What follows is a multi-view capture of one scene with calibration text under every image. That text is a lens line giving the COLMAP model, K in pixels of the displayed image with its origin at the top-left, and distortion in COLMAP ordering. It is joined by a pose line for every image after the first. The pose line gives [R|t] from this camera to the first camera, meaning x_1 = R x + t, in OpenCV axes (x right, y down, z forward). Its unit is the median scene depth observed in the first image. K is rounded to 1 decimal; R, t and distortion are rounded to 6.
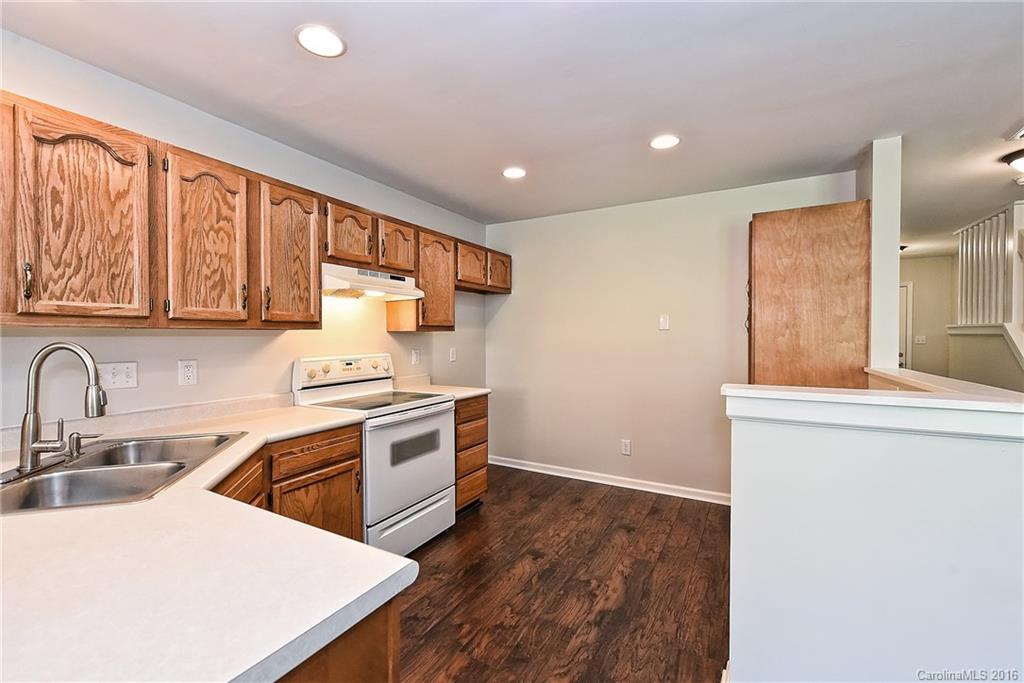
lens RADIAL K [[424.4, 0, 510.5], [0, 424.4, 341.0], [0, 0, 1]] dist [0.000490, -0.001080]
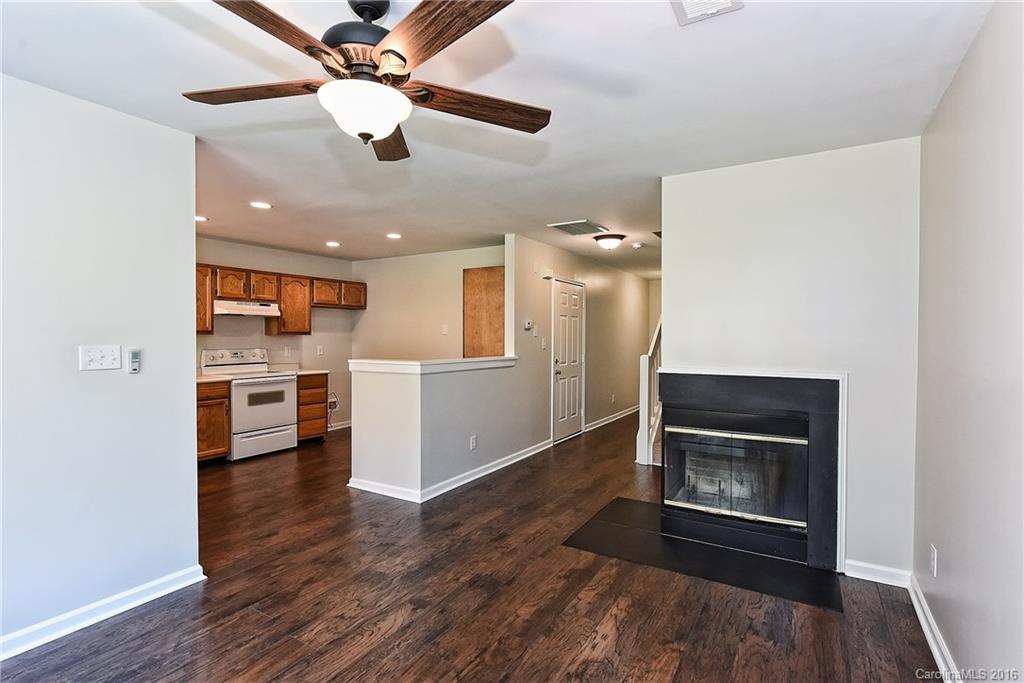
lens RADIAL K [[495.5, 0, 514.9], [0, 495.5, 341.4], [0, 0, 1]] dist [0.000666, 0.000113]
pose [[0.999591, 0.004446, -0.028250, 0.912584], [-0.004529, 0.999986, -0.002880, 0.003390], [0.028237, 0.003007, 0.999597, -1.121687]]
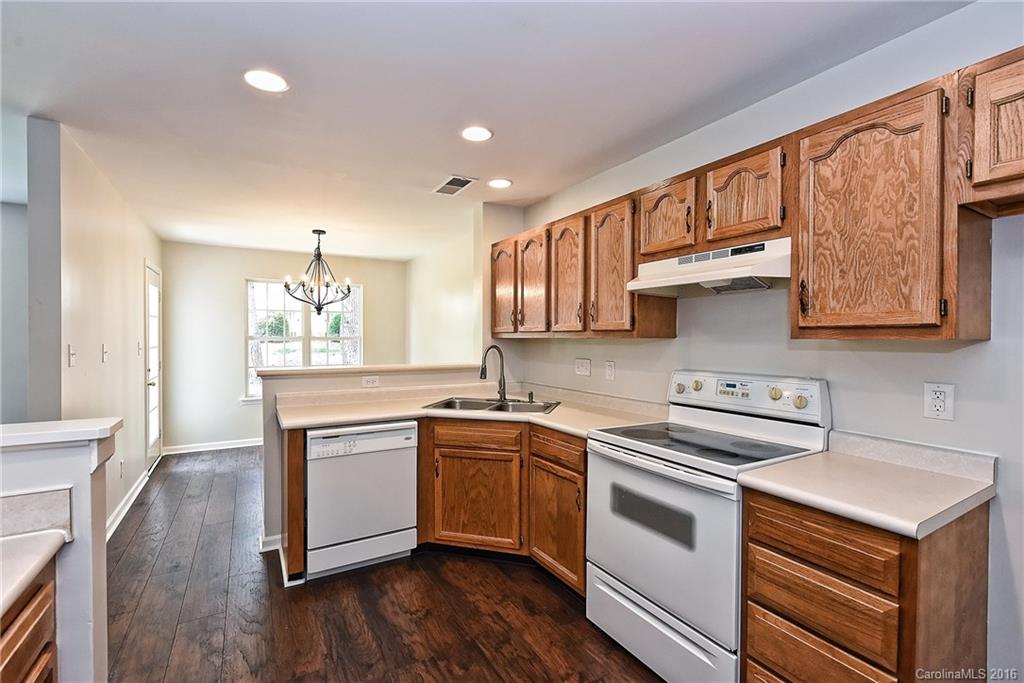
lens RADIAL K [[441.3, 0, 510.4], [0, 441.3, 340.7], [0, 0, 1]] dist [-0.004129, 0.000048]
pose [[-0.489149, 0.002868, -0.872196, 0.478711], [-0.016715, 0.999780, 0.012661, -0.026299], [0.872040, 0.020772, -0.488993, 1.128953]]
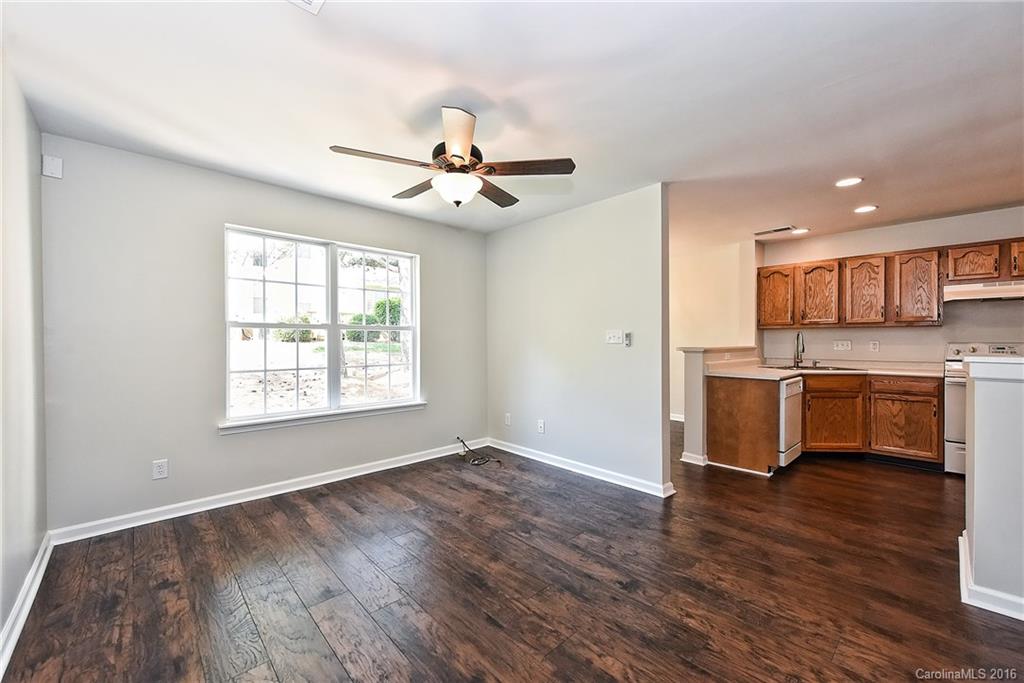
lens RADIAL K [[403.0, 0, 509.2], [0, 403.0, 342.1], [0, 0, 1]] dist [-0.003395, -0.000492]
pose [[-0.306727, 0.007216, -0.951770, 1.499869], [-0.012210, 0.999859, 0.011515, 0.040565], [0.951719, 0.015154, -0.306596, -0.153118]]
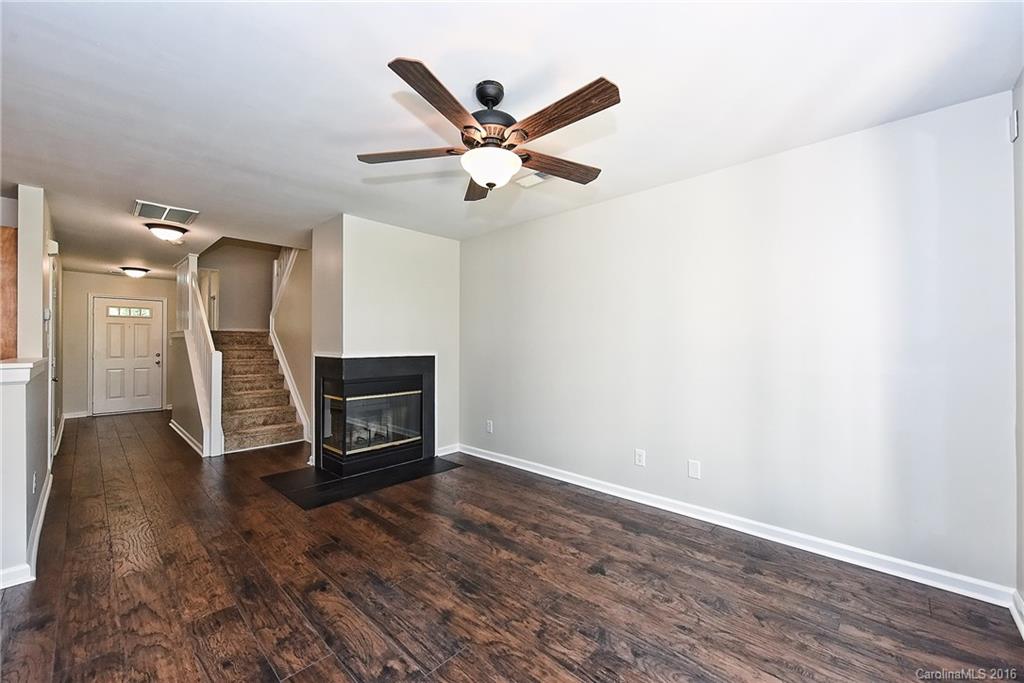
lens RADIAL K [[403.0, 0, 511.6], [0, 403.0, 337.7], [0, 0, 1]] dist [-0.003395, -0.000492]
pose [[0.235895, 0.015062, 0.971662, 0.017275], [0.013882, 0.999726, -0.018867, 0.042821], [-0.971679, 0.017939, 0.235621, -0.729042]]
